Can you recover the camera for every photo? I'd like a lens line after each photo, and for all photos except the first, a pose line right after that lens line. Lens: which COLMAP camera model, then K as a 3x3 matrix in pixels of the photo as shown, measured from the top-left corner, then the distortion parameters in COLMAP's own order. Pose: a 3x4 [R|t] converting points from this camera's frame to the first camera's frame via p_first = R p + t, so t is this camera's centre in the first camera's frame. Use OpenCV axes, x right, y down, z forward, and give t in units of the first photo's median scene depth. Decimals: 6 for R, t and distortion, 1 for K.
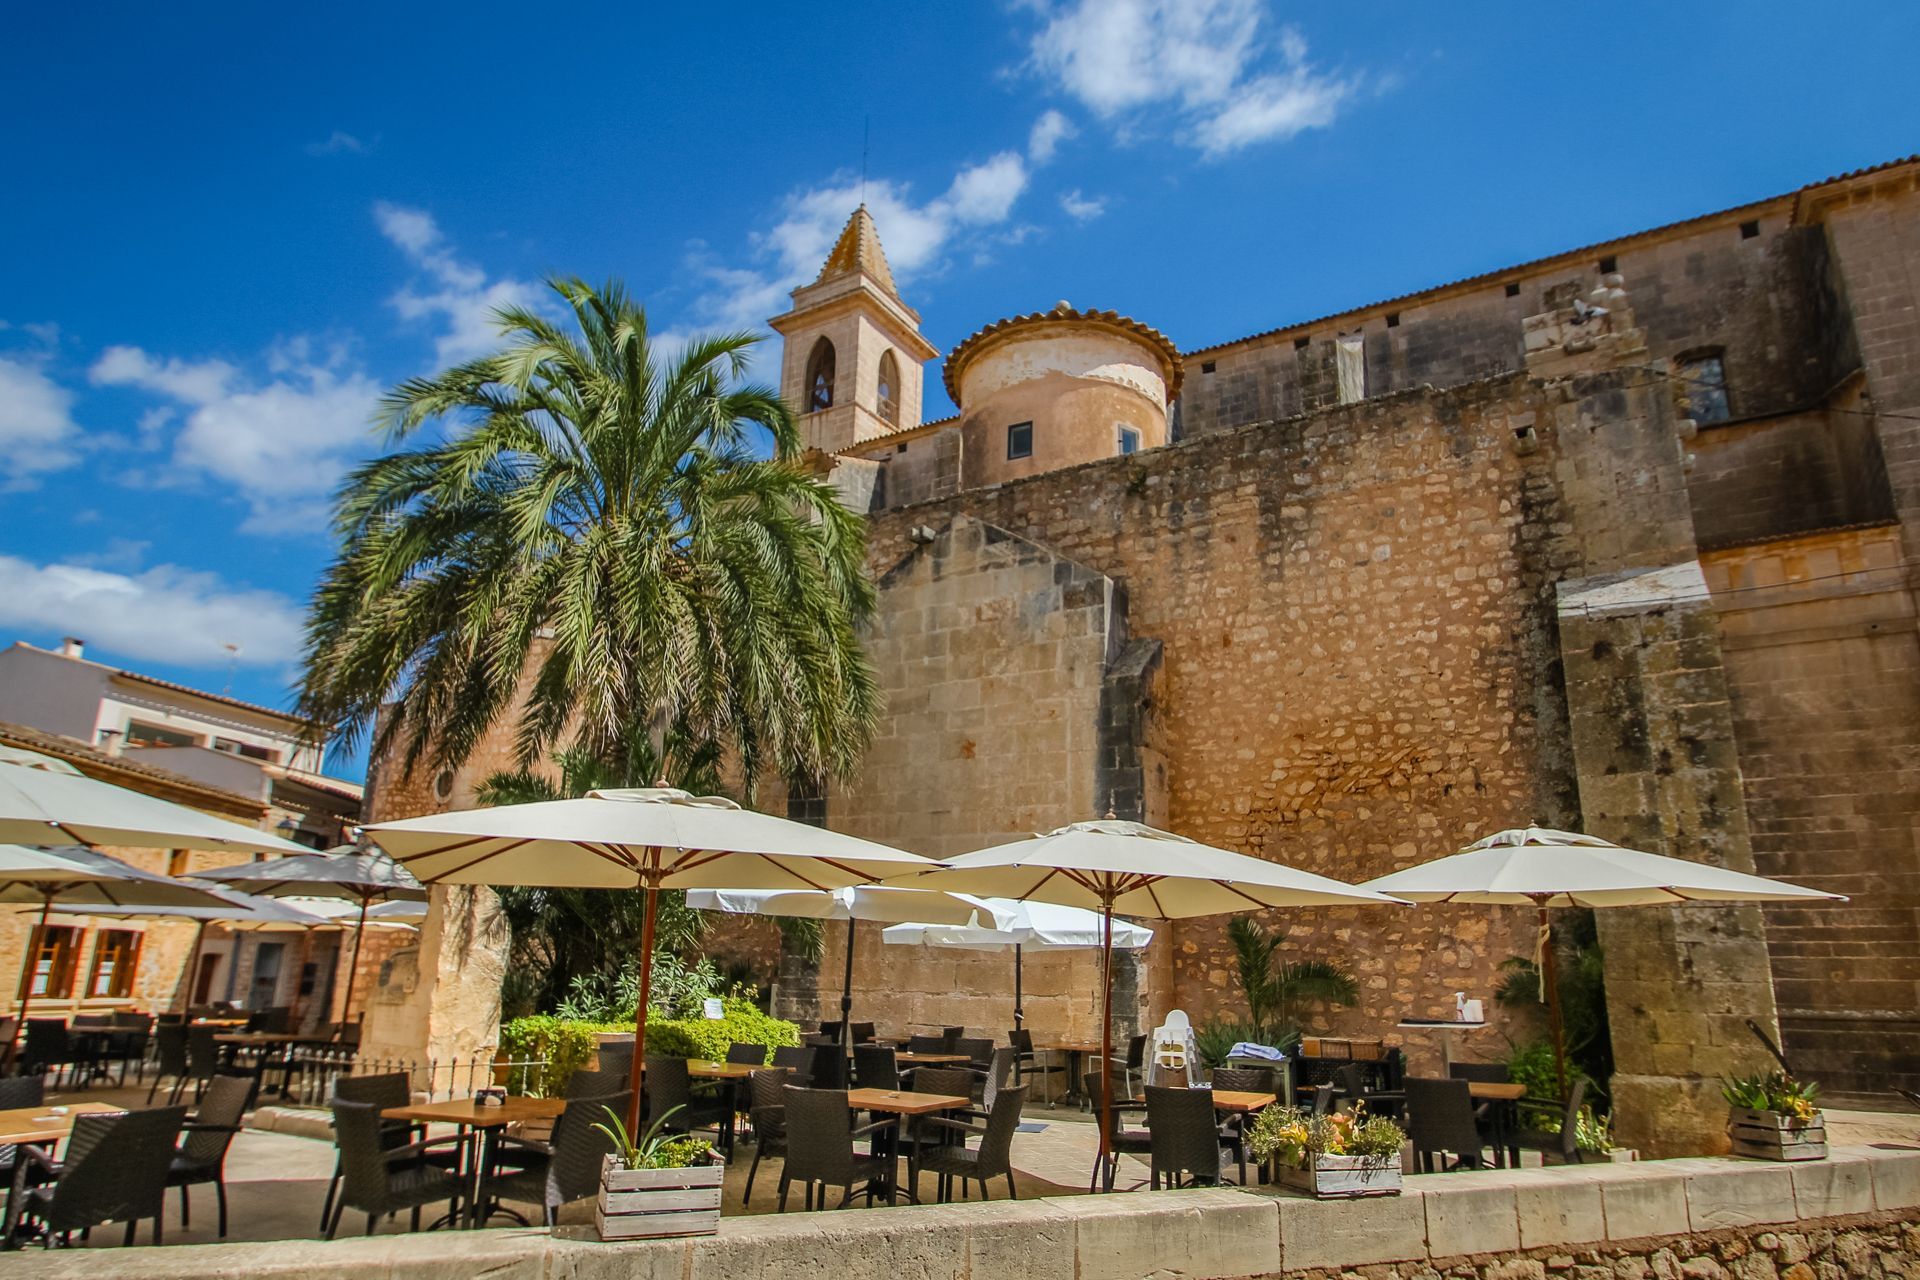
lens RADIAL K [[1154.1, 0, 960.0], [0, 1154.1, 640.0], [0, 0, 1]] dist [-0.002324, -0.004038]
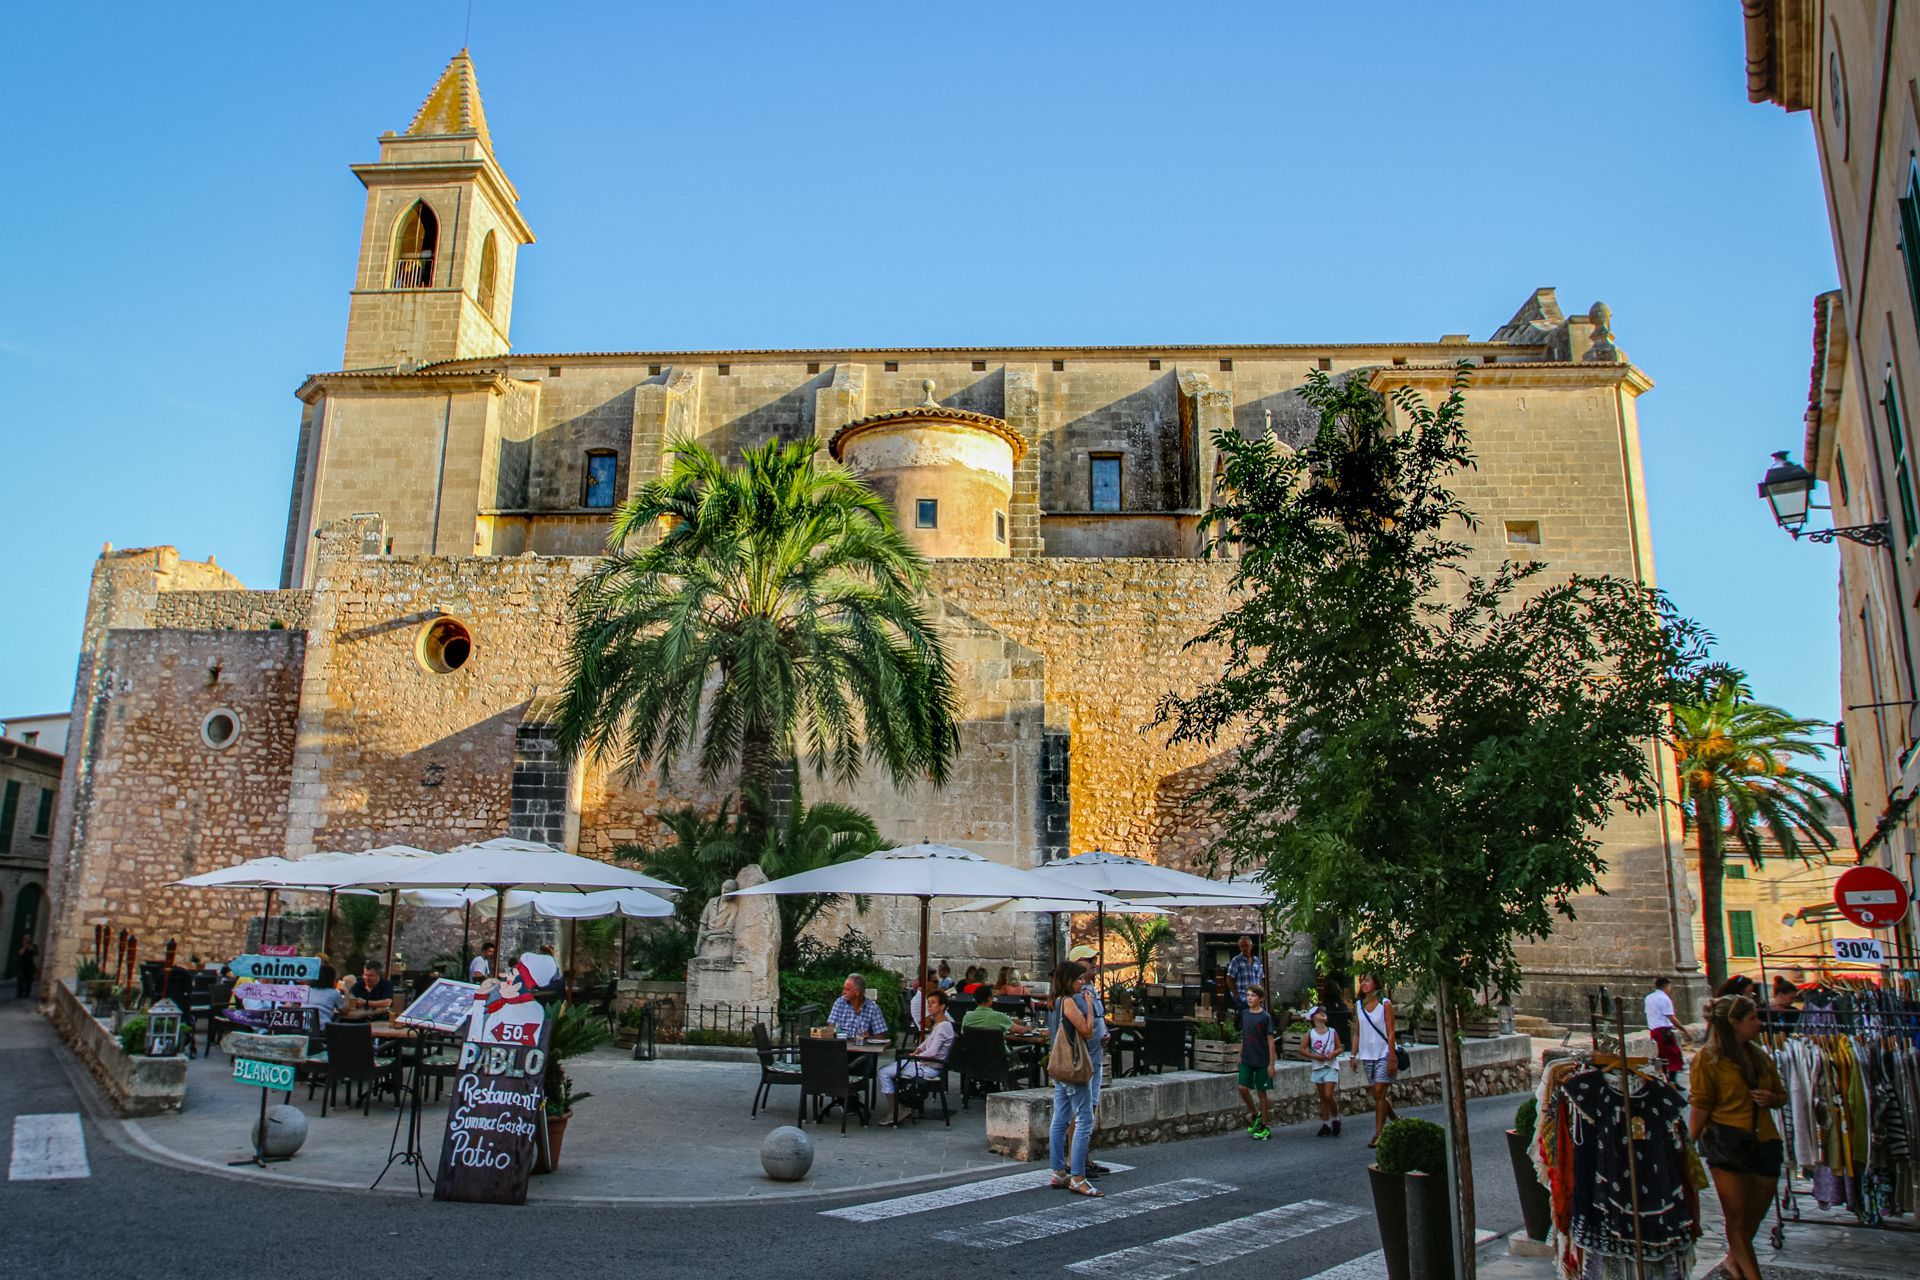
lens RADIAL K [[1406.5, 0, 858.8], [0, 1406.5, 571.9], [0, 0, 1]] dist [-0.027508, 0.000345]
pose [[0.900034, 0.112764, 0.420978, -0.766589], [-0.133050, 0.990927, 0.019024, -0.154679], [-0.415013, -0.073133, 0.906871, -0.411741]]
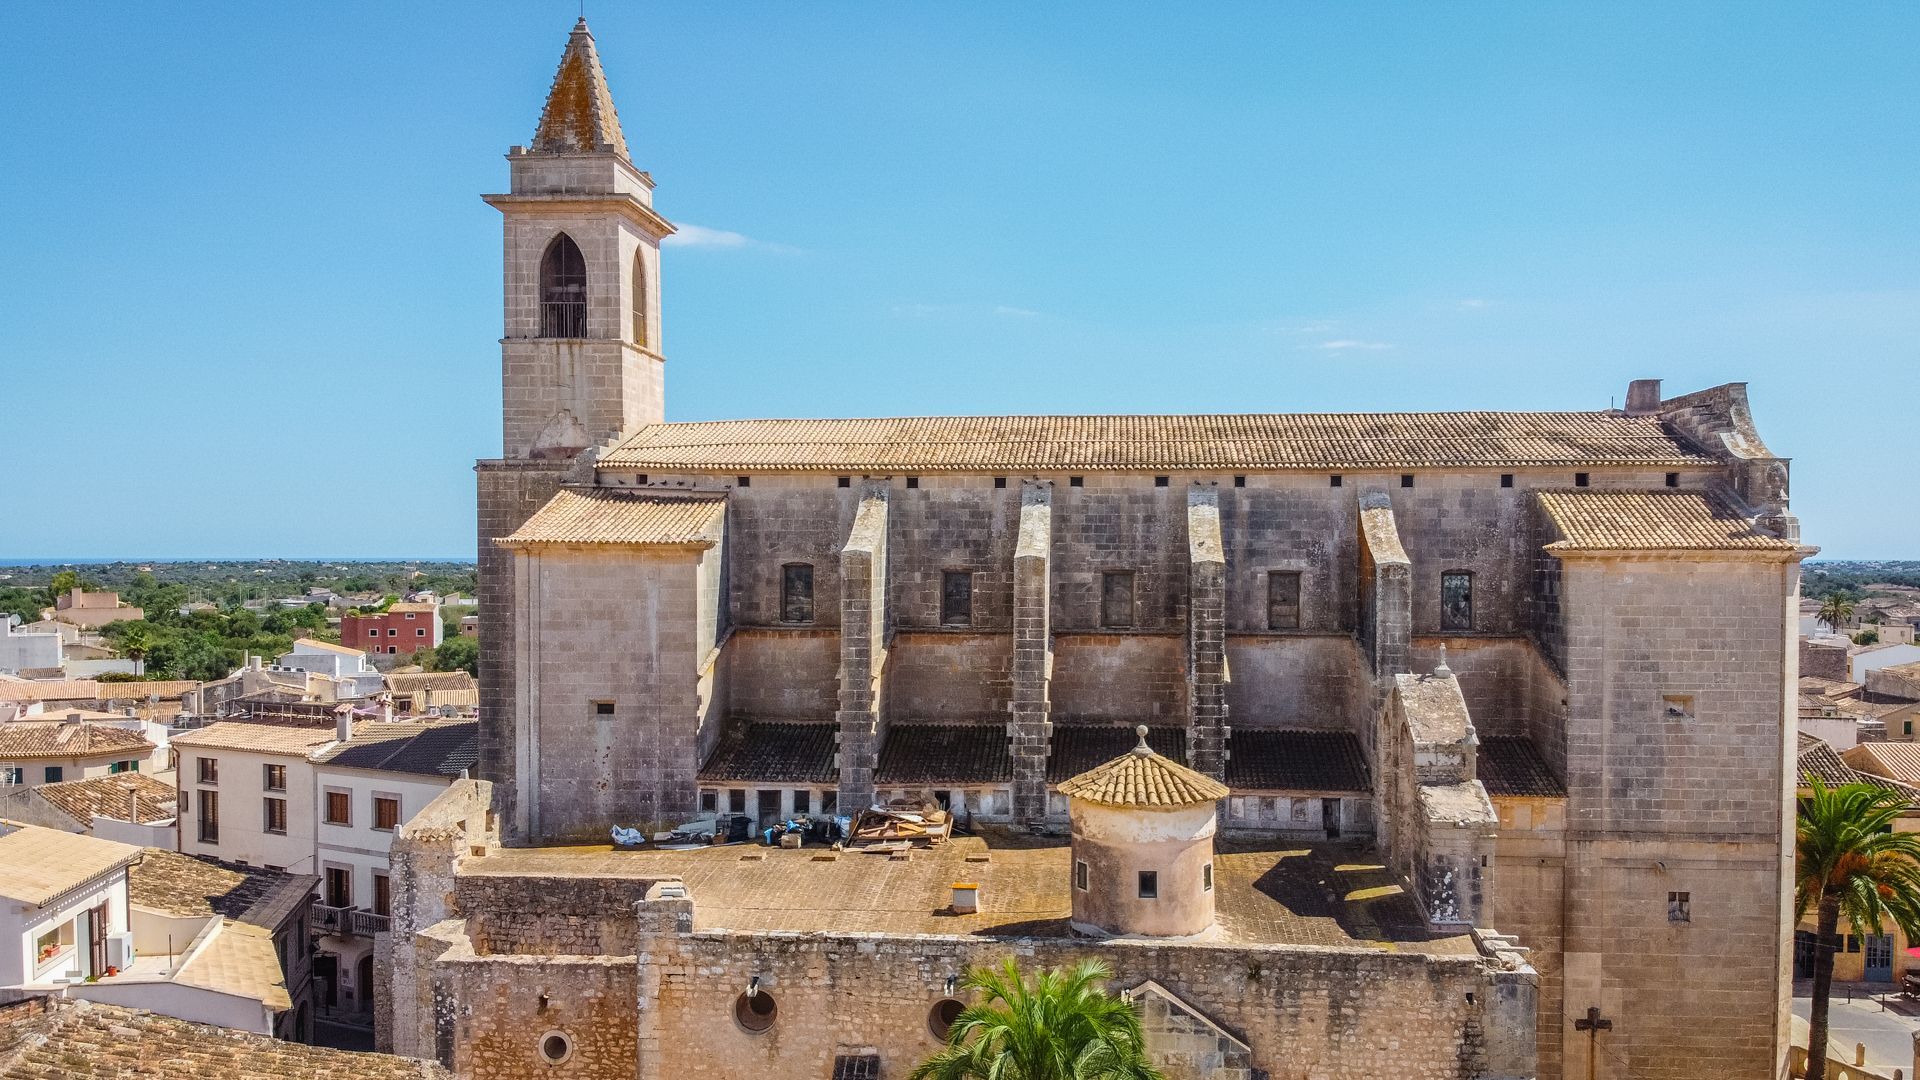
lens RADIAL K [[1675.7, 0, 983.1], [0, 1675.7, 536.7], [0, 0, 1]] dist [0.346046, -1.027803]
pose [[0.892805, -0.030440, 0.449414, -1.326961], [-0.111929, 0.951429, 0.286801, -1.439116], [-0.436316, -0.306360, 0.846033, -0.752613]]
